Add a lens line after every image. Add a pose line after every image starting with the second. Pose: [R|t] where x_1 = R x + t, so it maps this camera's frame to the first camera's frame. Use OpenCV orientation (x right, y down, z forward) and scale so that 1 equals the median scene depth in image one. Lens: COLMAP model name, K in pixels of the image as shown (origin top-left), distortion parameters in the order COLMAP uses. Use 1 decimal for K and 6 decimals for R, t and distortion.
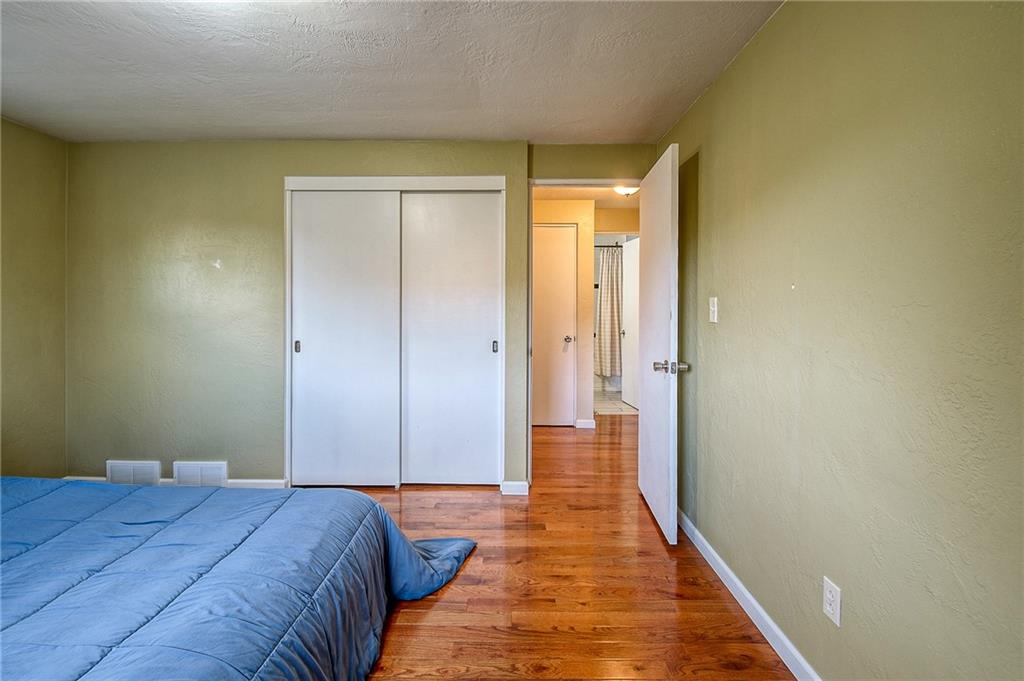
lens RADIAL K [[433.6, 0, 510.3], [0, 433.6, 310.0], [0, 0, 1]] dist [0.001226, 0.000433]
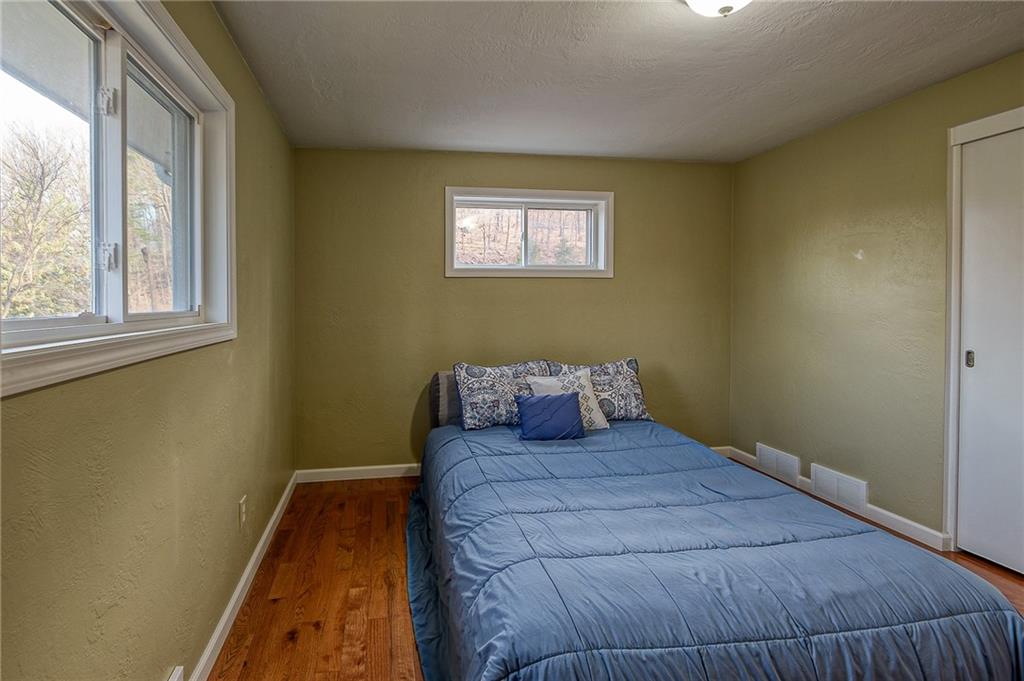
lens RADIAL K [[500.0, 0, 510.5], [0, 500.0, 308.3], [0, 0, 1]] dist [-0.001839, -0.000919]
pose [[0.257919, 0.009356, -0.966121, 0.285963], [-0.007244, 0.999944, 0.007750, -0.000305], [0.966139, 0.005000, 0.257972, 0.129875]]
